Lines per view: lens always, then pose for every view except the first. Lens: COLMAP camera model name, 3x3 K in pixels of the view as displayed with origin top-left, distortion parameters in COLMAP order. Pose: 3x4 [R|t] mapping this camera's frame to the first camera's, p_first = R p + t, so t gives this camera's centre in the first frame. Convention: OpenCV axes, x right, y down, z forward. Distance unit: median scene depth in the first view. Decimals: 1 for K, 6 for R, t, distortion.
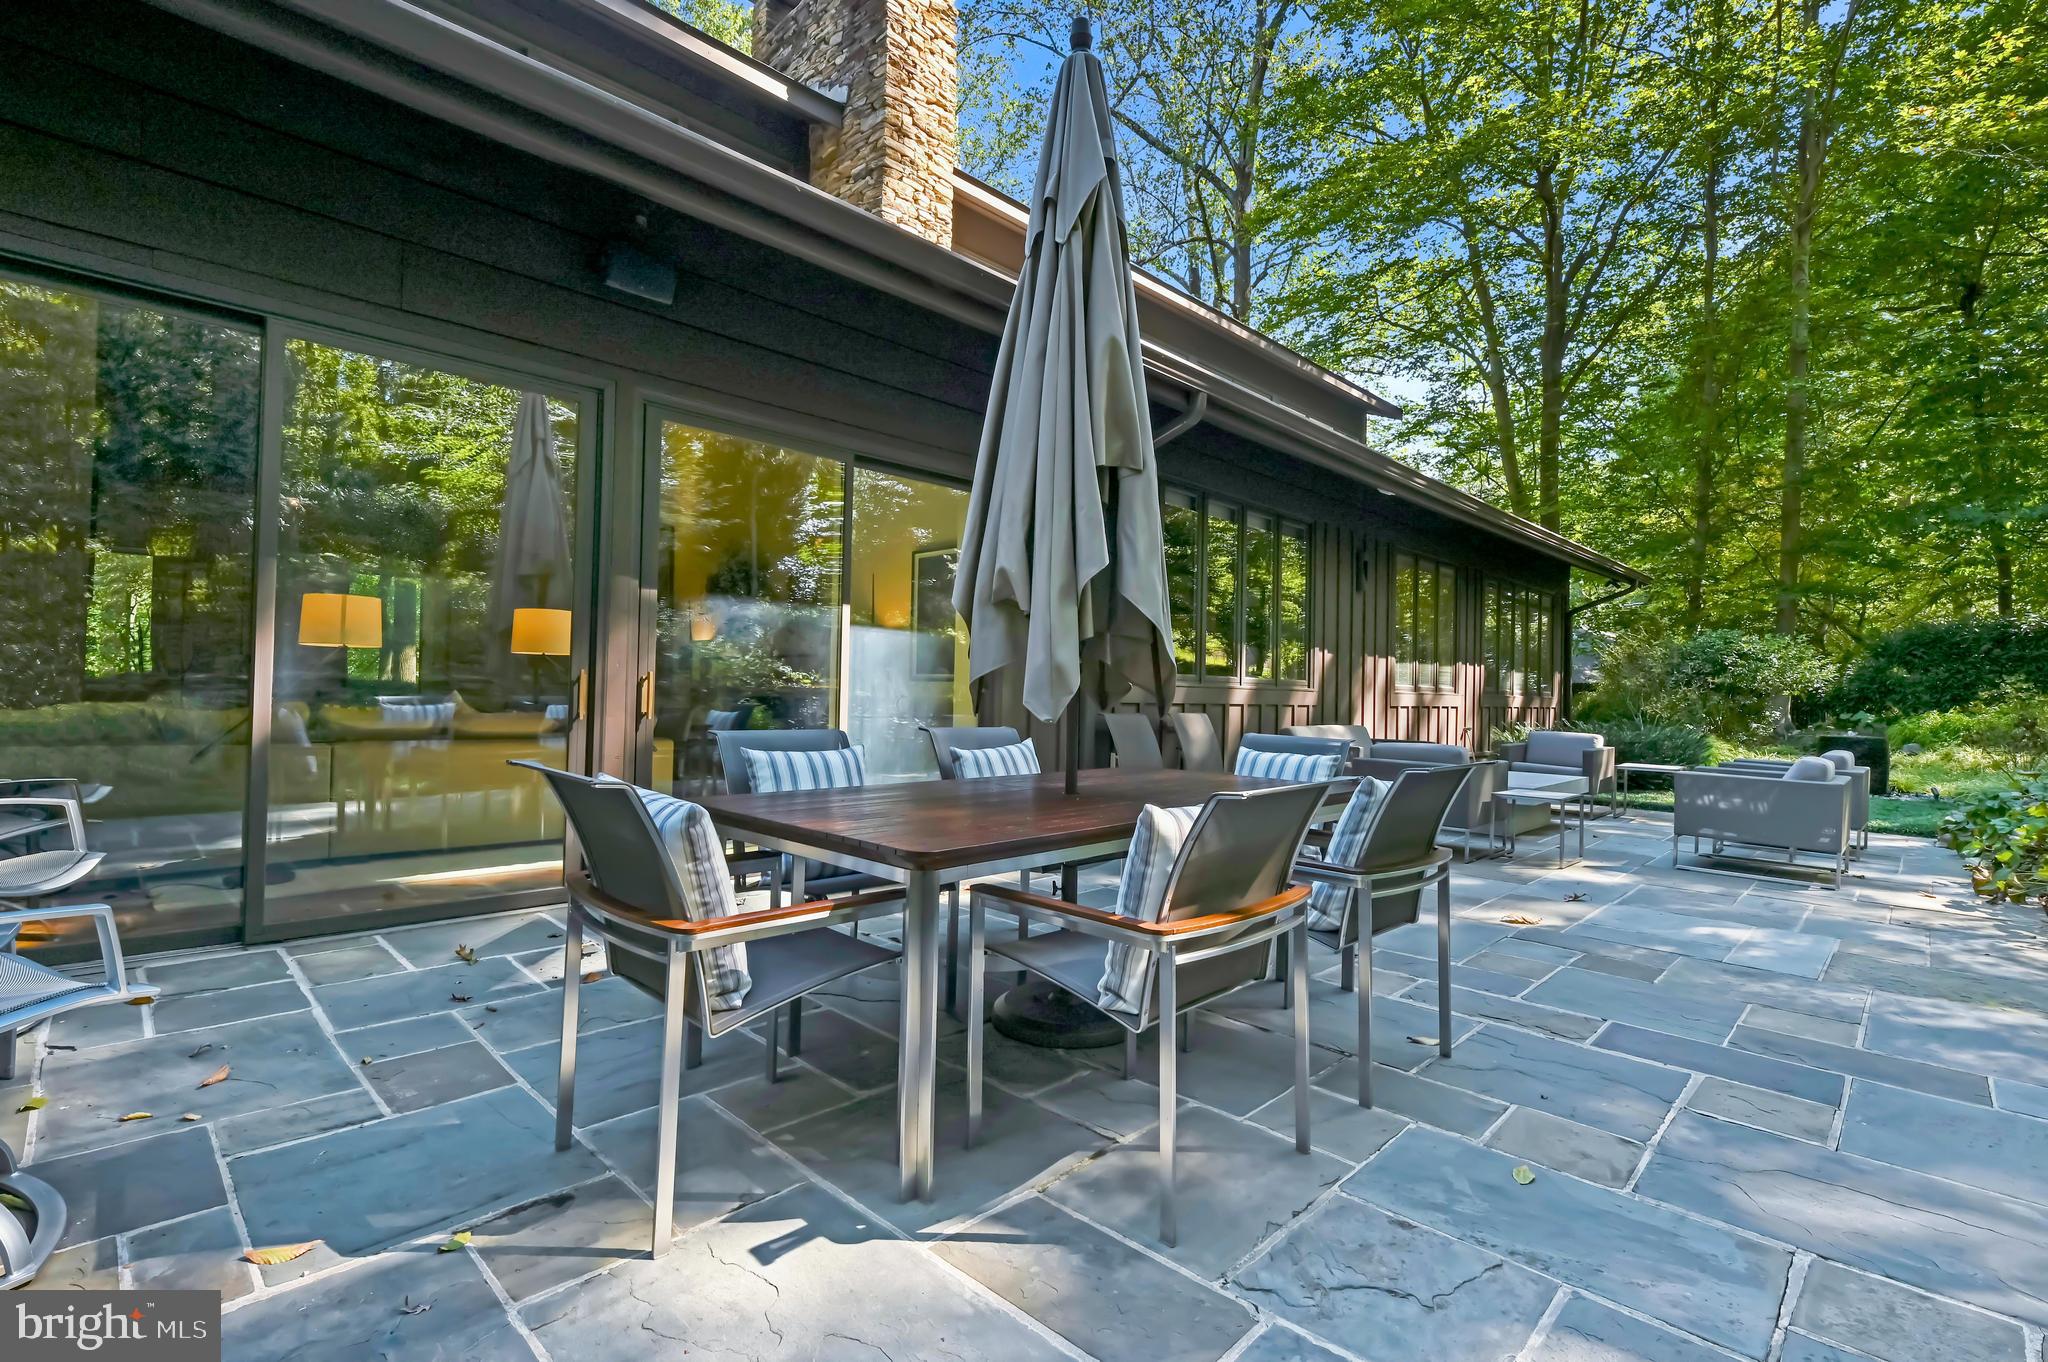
lens RADIAL K [[951.7, 0, 1024.0], [0, 951.7, 681.0], [0, 0, 1]] dist [-0.004332, 0.000071]
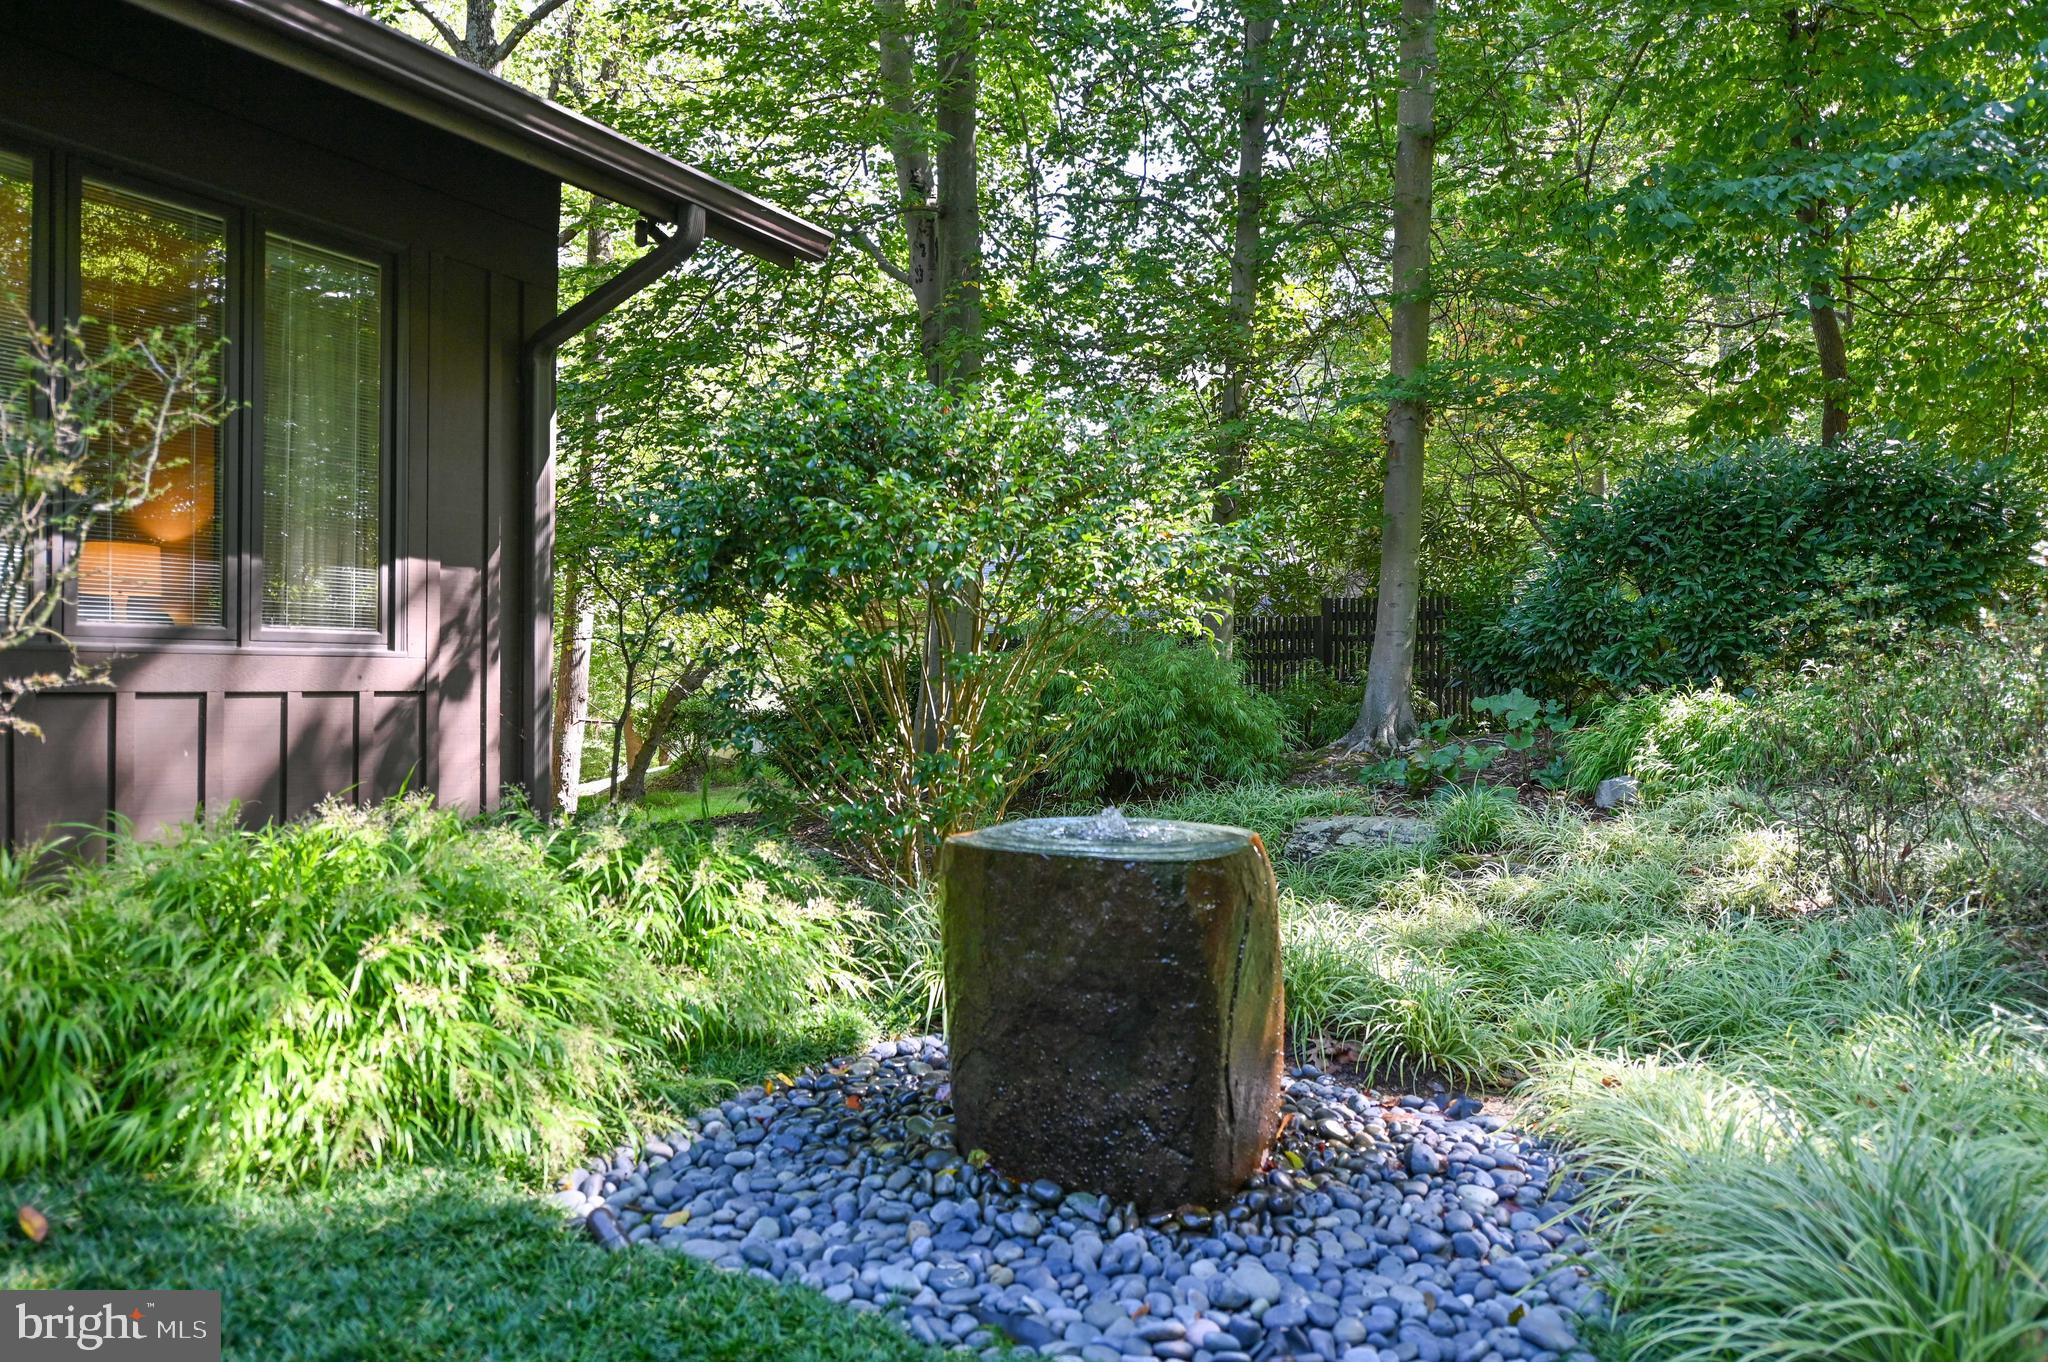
lens RADIAL K [[1388.7, 0, 1024.0], [0, 1388.7, 681.0], [0, 0, 1]] dist [0.006129, 0.001908]
pose [[0.963317, -0.011336, 0.268127, 0.462426], [0.006451, 0.999797, 0.019094, 0.014246], [-0.268289, -0.016664, 0.963194, 0.442867]]
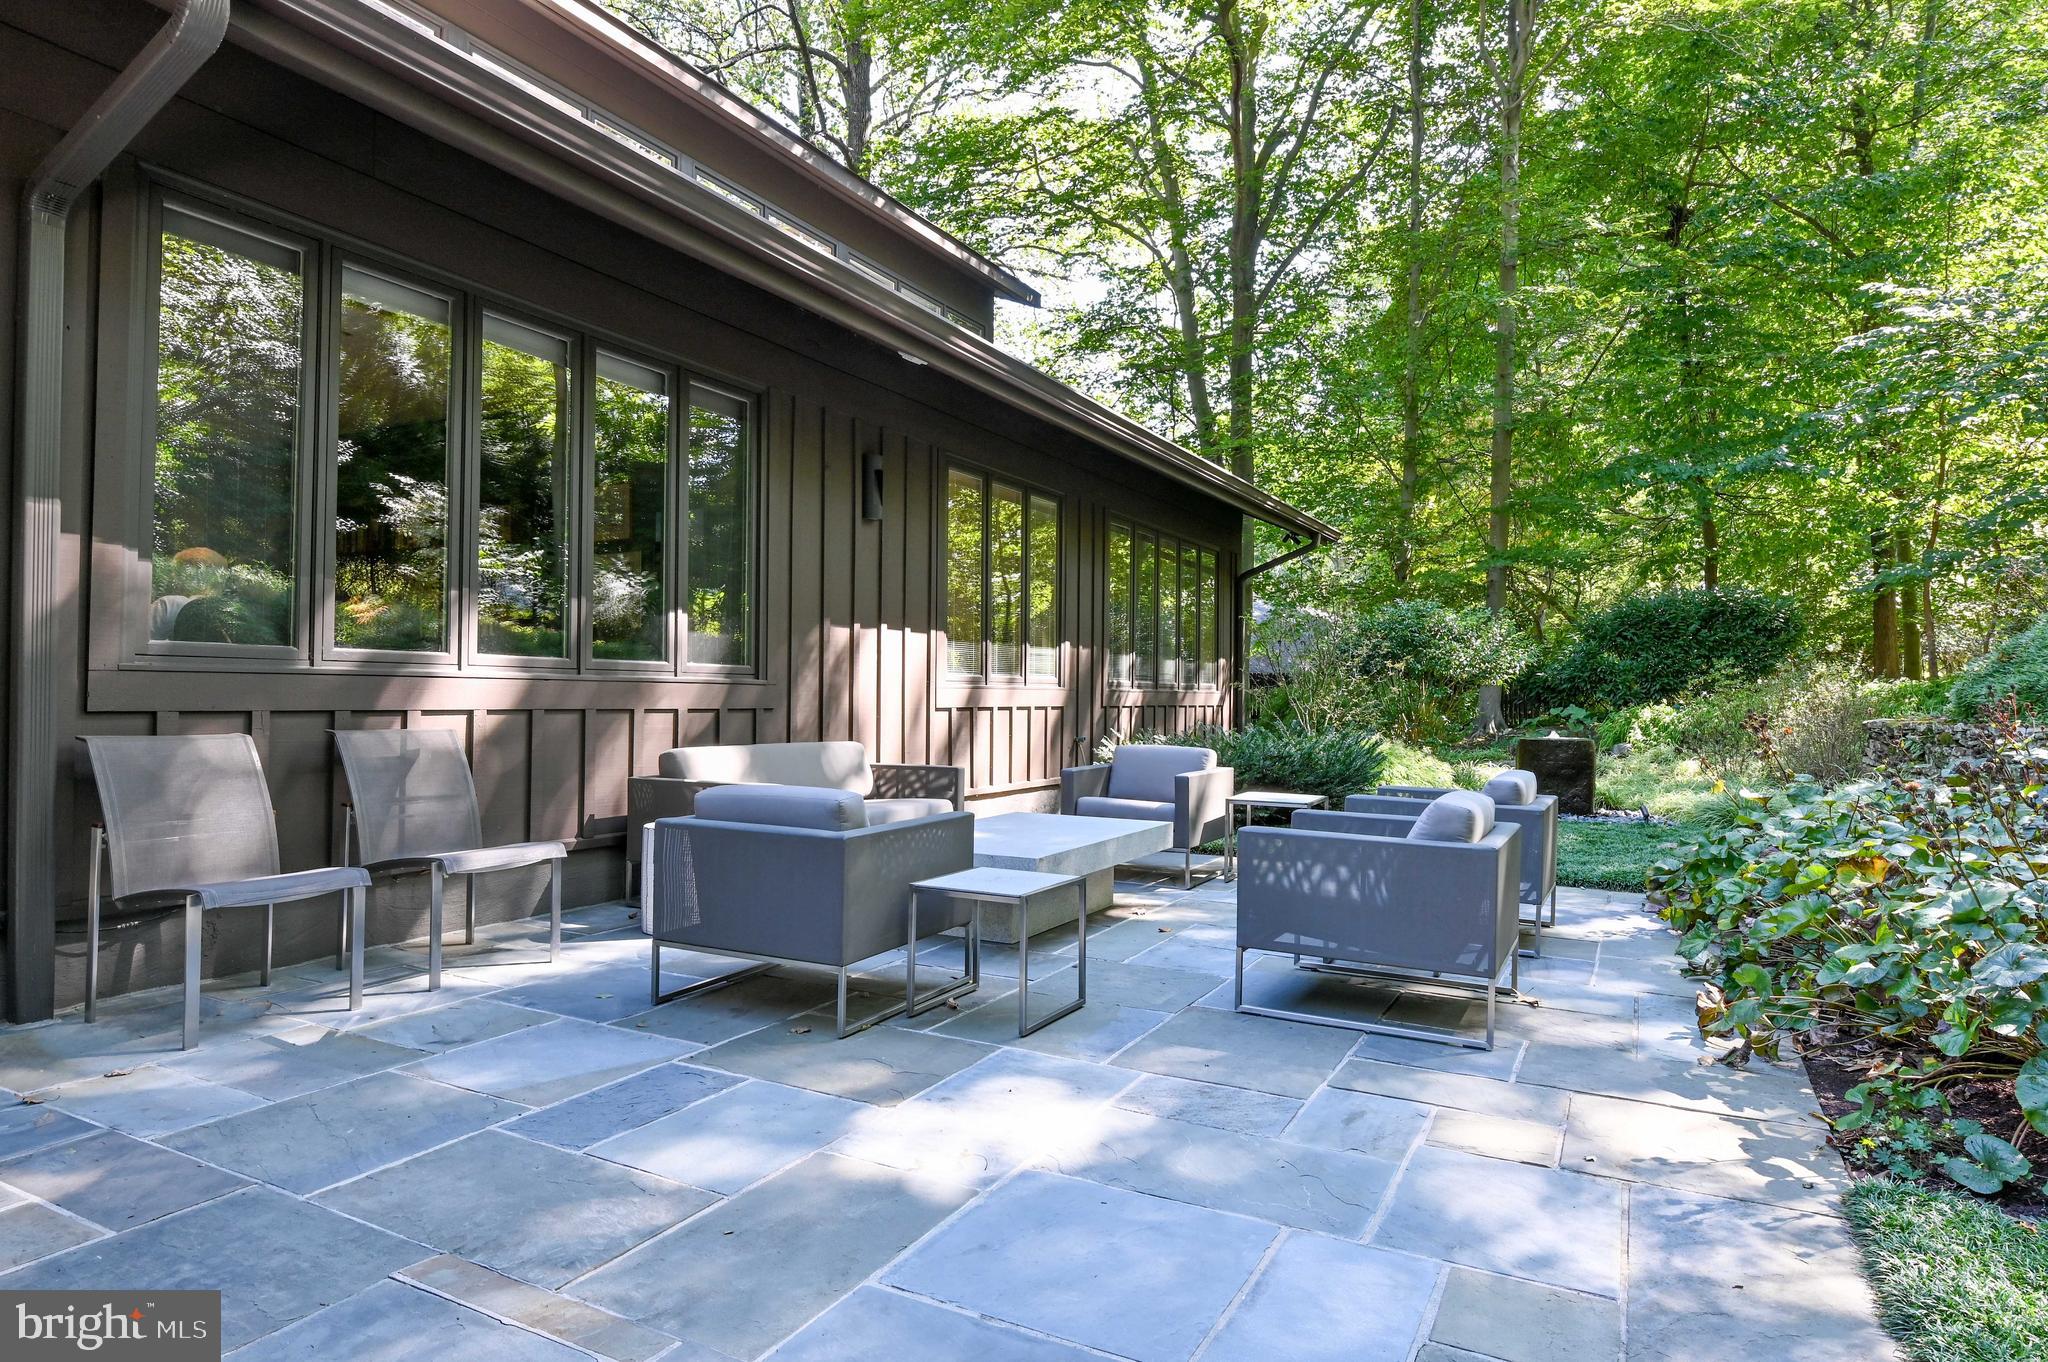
lens RADIAL K [[1218.6, 0, 1024.0], [0, 1218.6, 681.0], [0, 0, 1]] dist [0.005877, 0.000429]
pose [[0.957143, -0.008276, 0.289496, 0.106099], [0.007597, 0.999965, 0.003469, 0.003400], [-0.289514, -0.001121, 0.957173, 0.109002]]
